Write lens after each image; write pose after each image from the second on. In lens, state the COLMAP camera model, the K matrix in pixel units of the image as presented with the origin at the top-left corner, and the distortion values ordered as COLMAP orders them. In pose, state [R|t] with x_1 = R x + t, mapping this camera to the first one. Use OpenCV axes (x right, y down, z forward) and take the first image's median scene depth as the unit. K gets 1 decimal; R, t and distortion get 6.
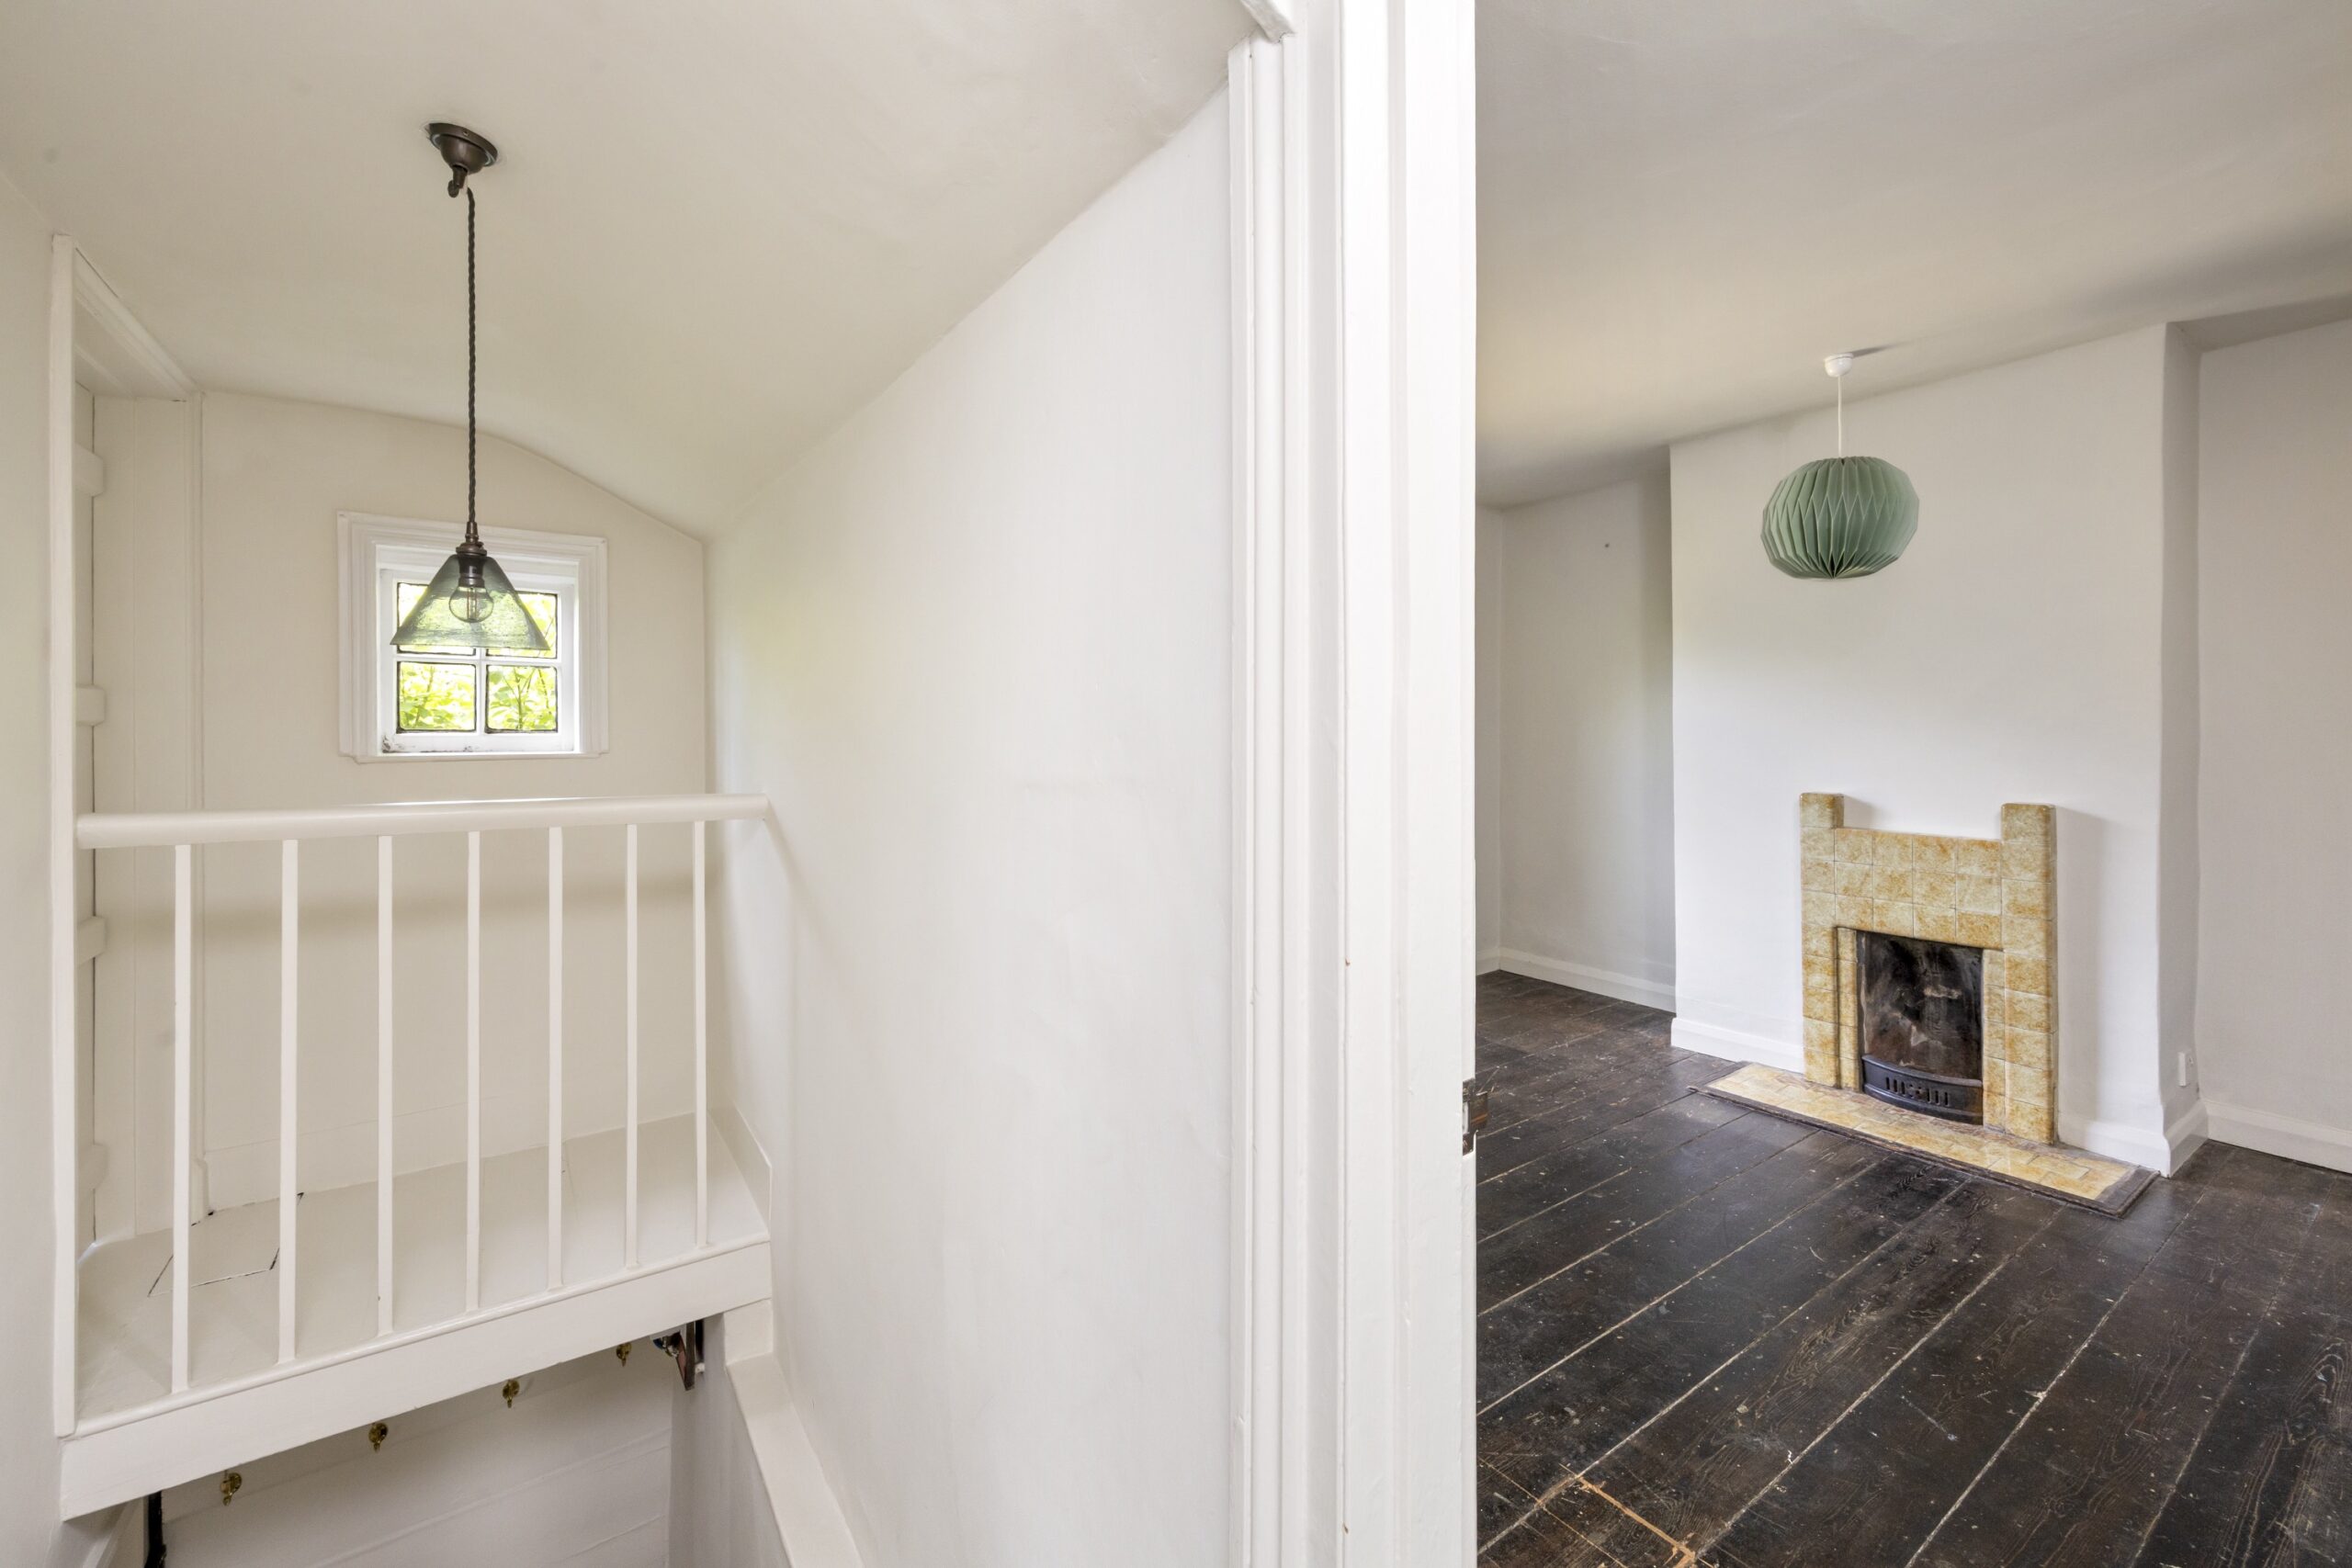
lens RADIAL K [[957.0, 0, 1180.3], [0, 957.0, 743.6], [0, 0, 1]] dist [0.011054, -0.003163]
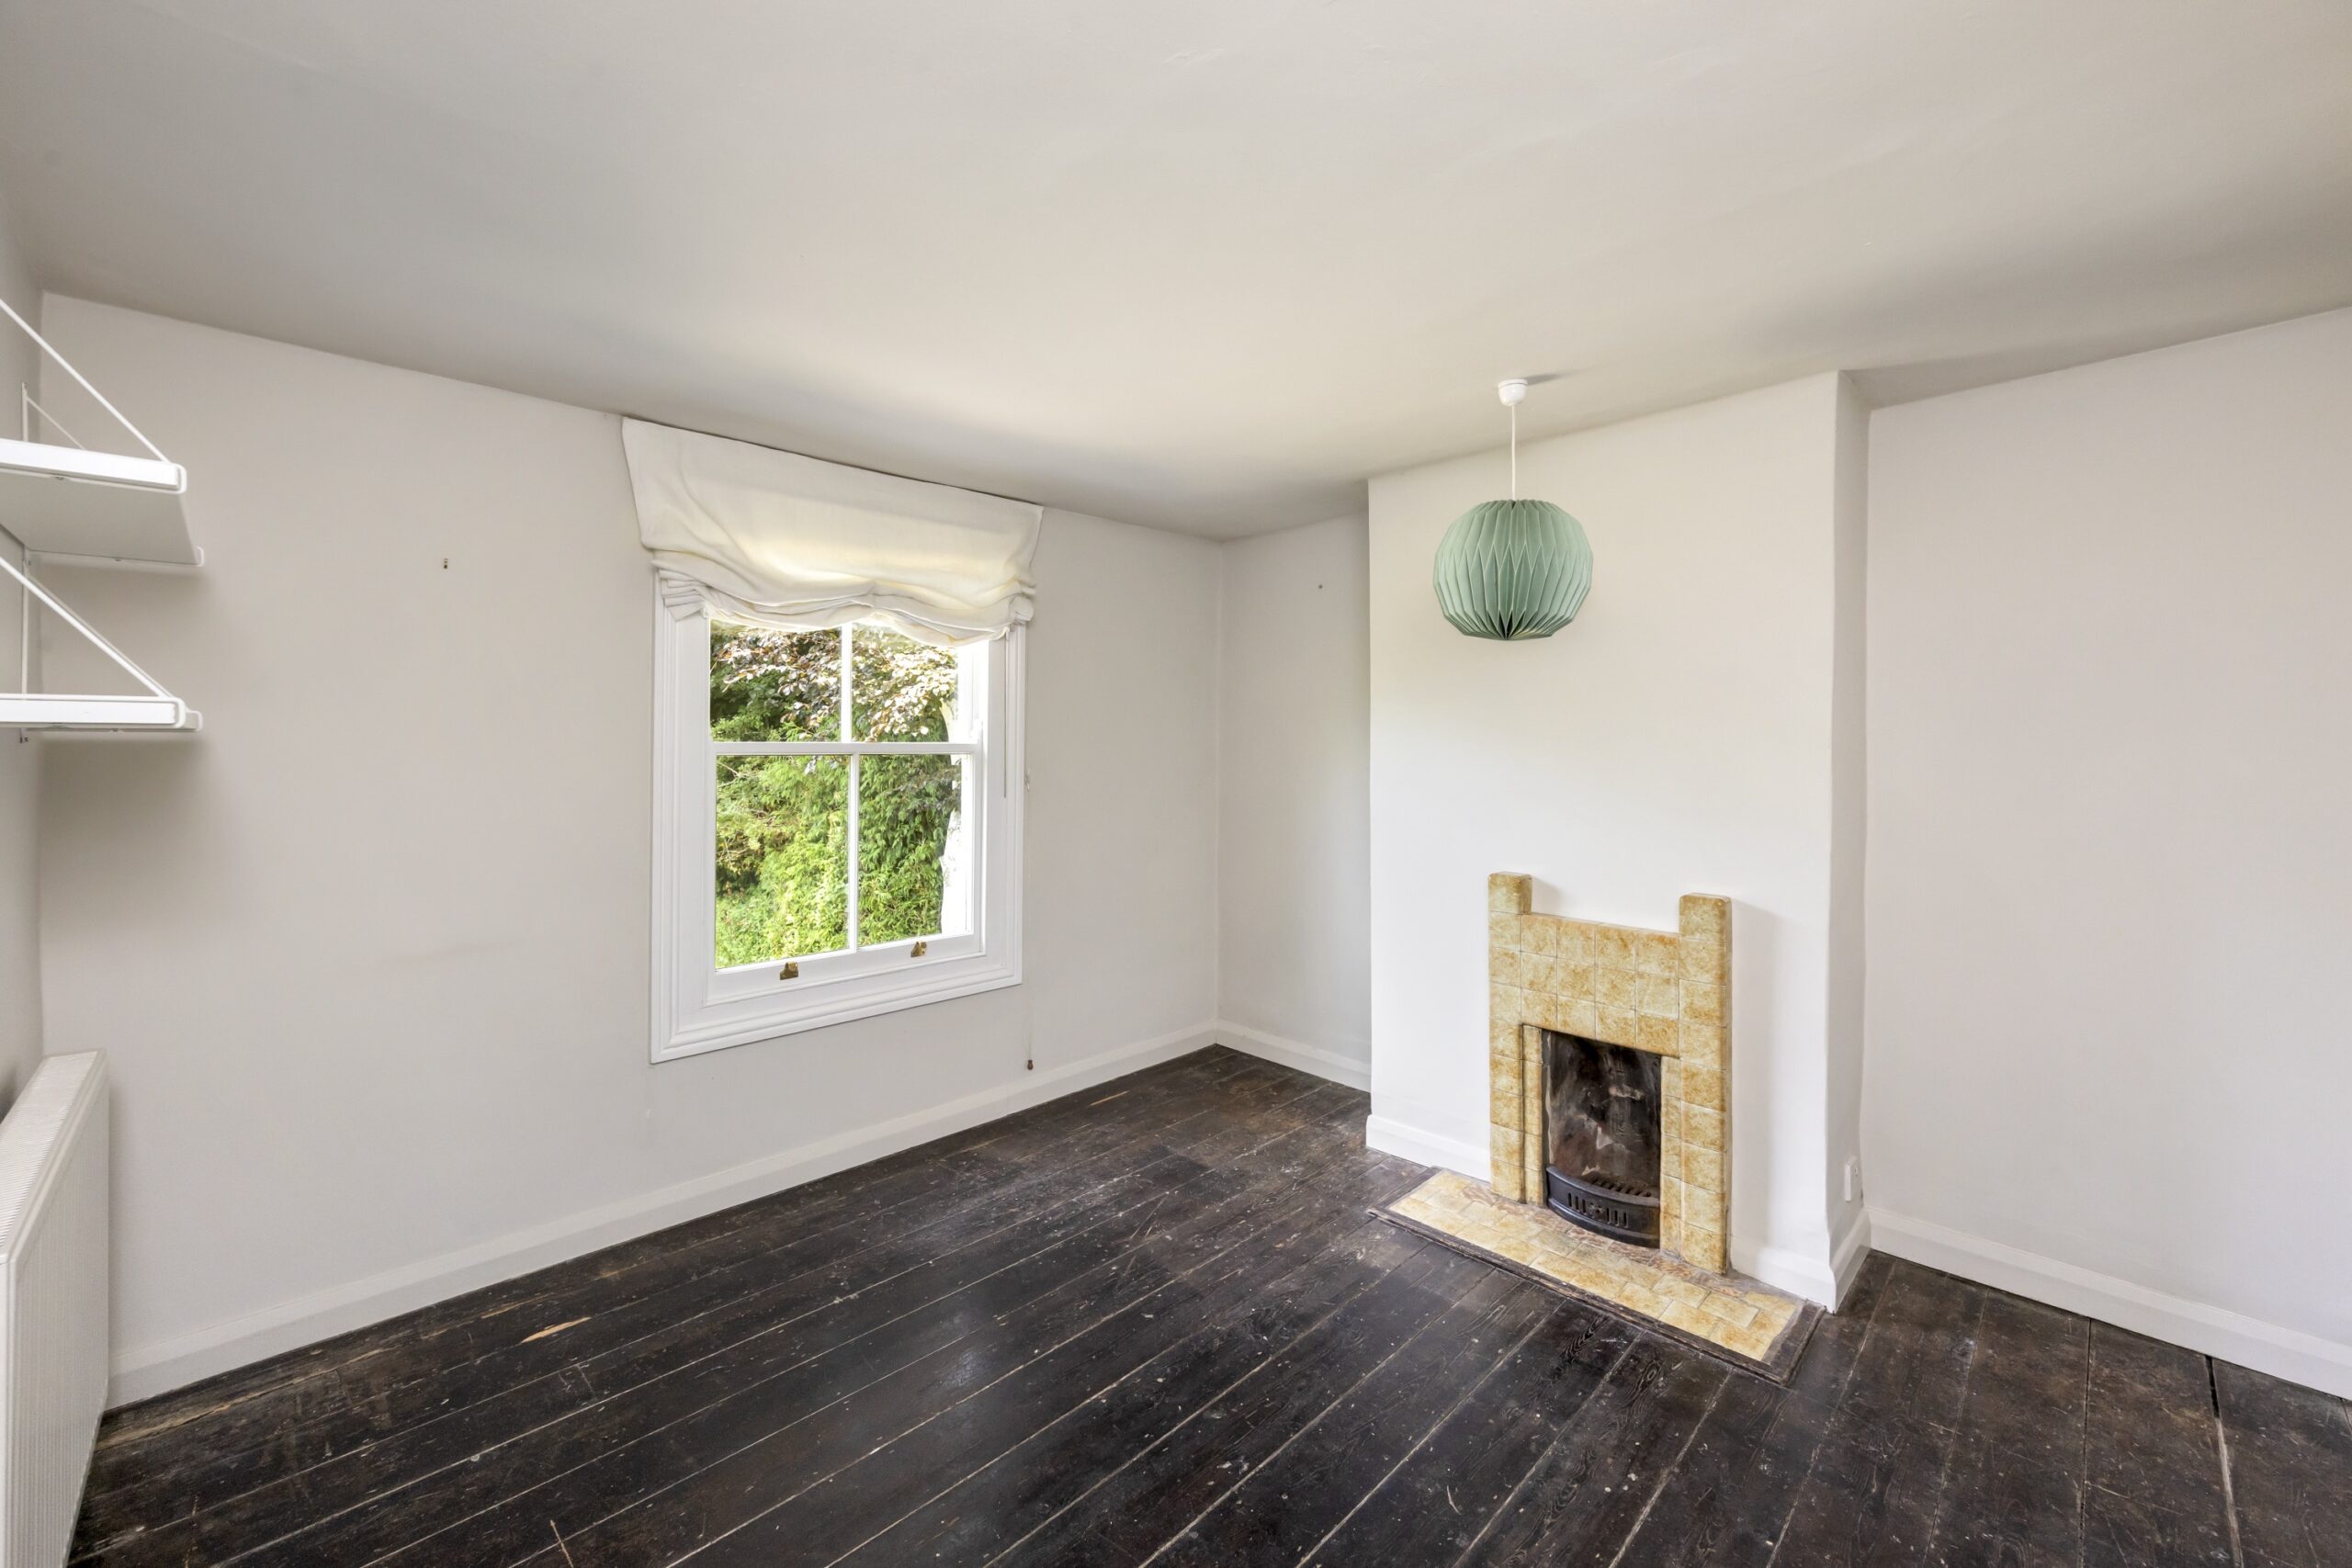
lens RADIAL K [[933.8, 0, 1172.3], [0, 933.8, 757.9], [0, 0, 1]] dist [0.000093, 0.000006]
pose [[0.984628, 0.007556, 0.174500, 0.229746], [-0.007424, 0.999971, -0.001406, -0.060778], [-0.174505, 0.000088, 0.984656, 0.220819]]
